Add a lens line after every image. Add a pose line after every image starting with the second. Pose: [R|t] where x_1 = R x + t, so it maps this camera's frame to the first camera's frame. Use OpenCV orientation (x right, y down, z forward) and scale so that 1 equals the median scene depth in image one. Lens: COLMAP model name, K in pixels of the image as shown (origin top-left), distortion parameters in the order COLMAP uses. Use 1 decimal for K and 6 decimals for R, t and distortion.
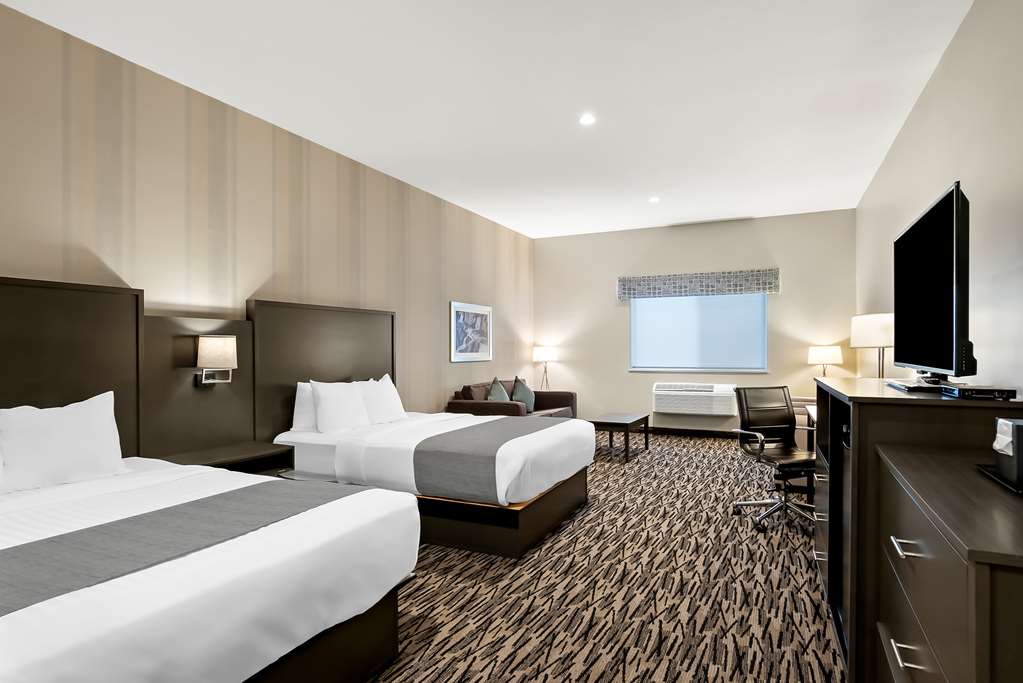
lens RADIAL K [[566.9, 0, 508.6], [0, 566.9, 352.2], [0, 0, 1]] dist [-0.010483, 0.004339]
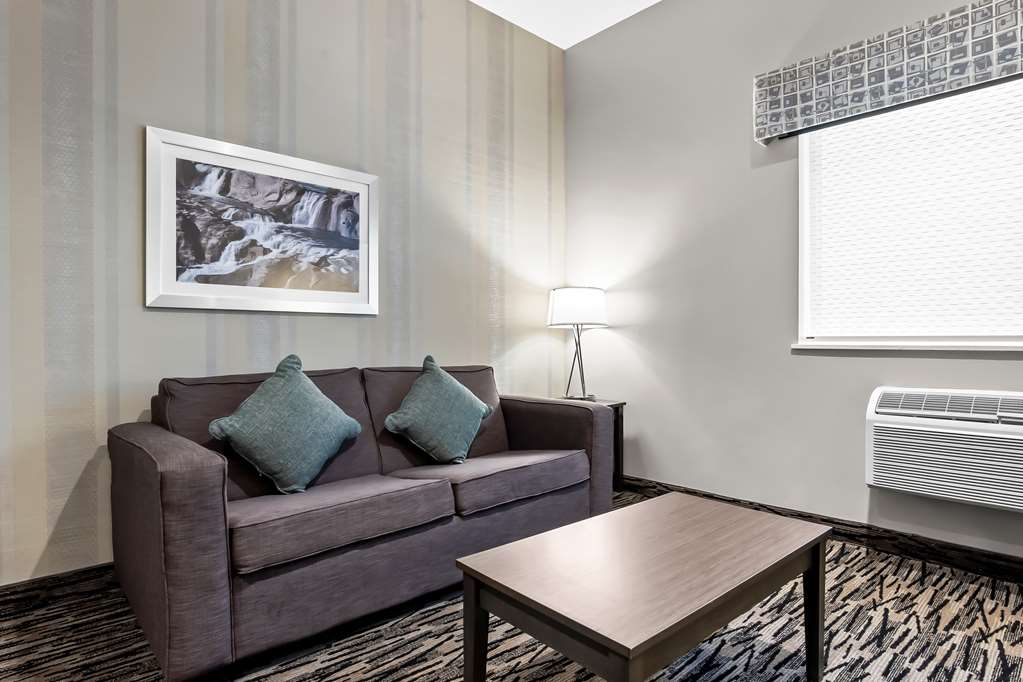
lens RADIAL K [[596.4, 0, 516.8], [0, 596.4, 337.1], [0, 0, 1]] dist [-0.003091, -0.001894]
pose [[0.937404, 0.010690, -0.348080, 0.208516], [-0.012555, 0.999916, -0.003105, 0.030490], [0.348017, 0.007281, 0.937460, 0.695068]]
